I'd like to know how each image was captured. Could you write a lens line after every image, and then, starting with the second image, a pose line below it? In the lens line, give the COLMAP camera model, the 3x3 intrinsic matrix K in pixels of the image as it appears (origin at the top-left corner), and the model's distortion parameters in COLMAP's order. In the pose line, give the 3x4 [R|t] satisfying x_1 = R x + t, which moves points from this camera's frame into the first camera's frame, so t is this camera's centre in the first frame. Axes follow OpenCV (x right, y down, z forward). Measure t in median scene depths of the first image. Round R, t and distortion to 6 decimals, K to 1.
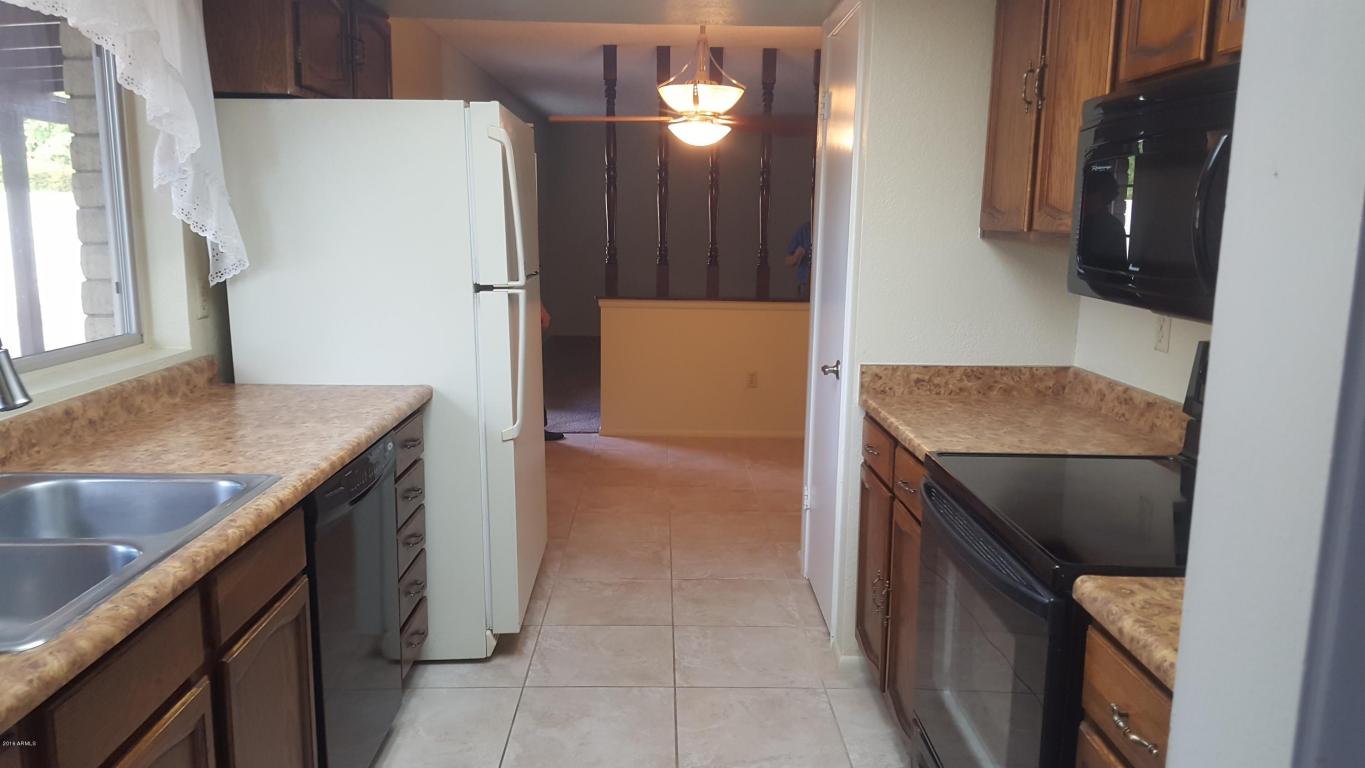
lens RADIAL K [[982.6, 0, 683.0], [0, 982.6, 374.4], [0, 0, 1]] dist [0.004411, -0.002338]
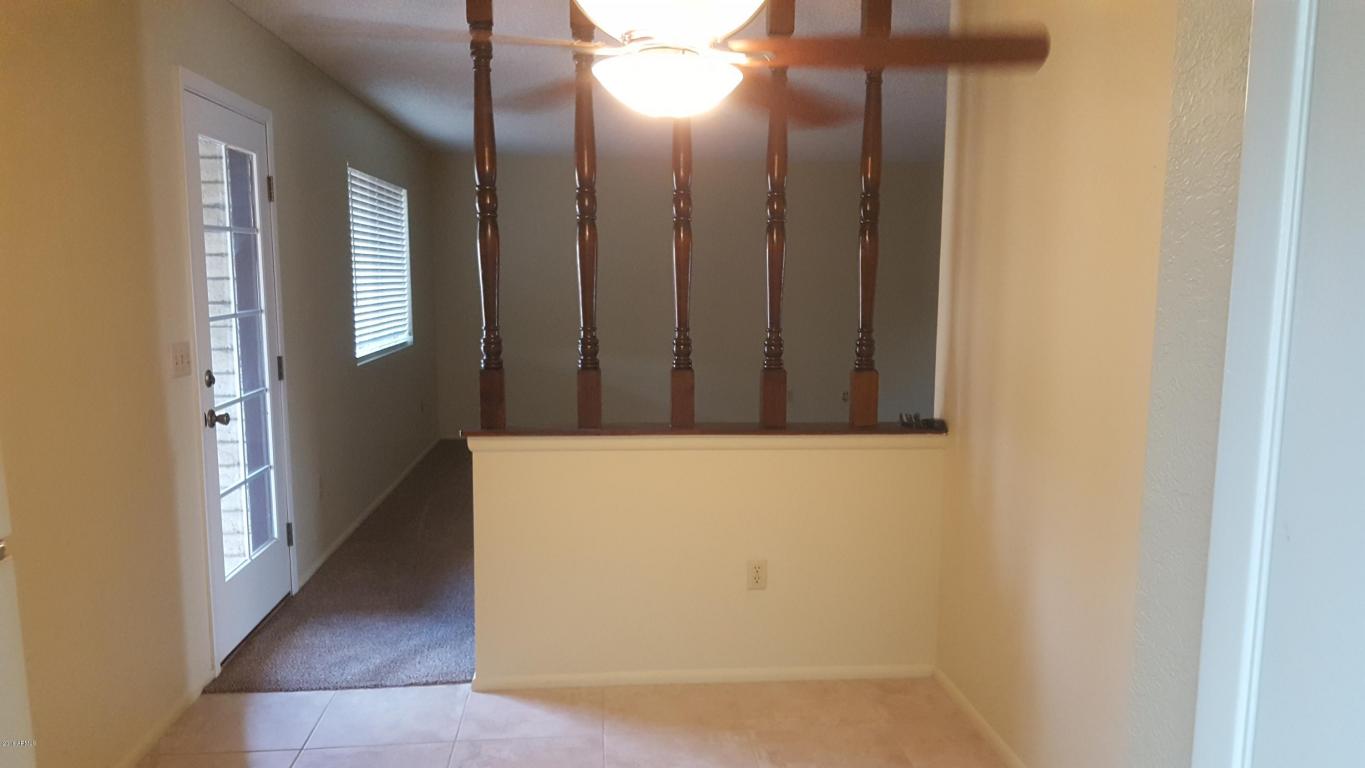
lens RADIAL K [[982.6, 0, 726.9], [0, 982.6, 358.8], [0, 0, 1]] dist [0.004411, -0.002338]
pose [[0.993128, -0.018230, 0.115601, -0.007549], [0.026016, 0.997467, -0.066201, -0.080639], [-0.114101, 0.068753, 0.991087, 0.460937]]
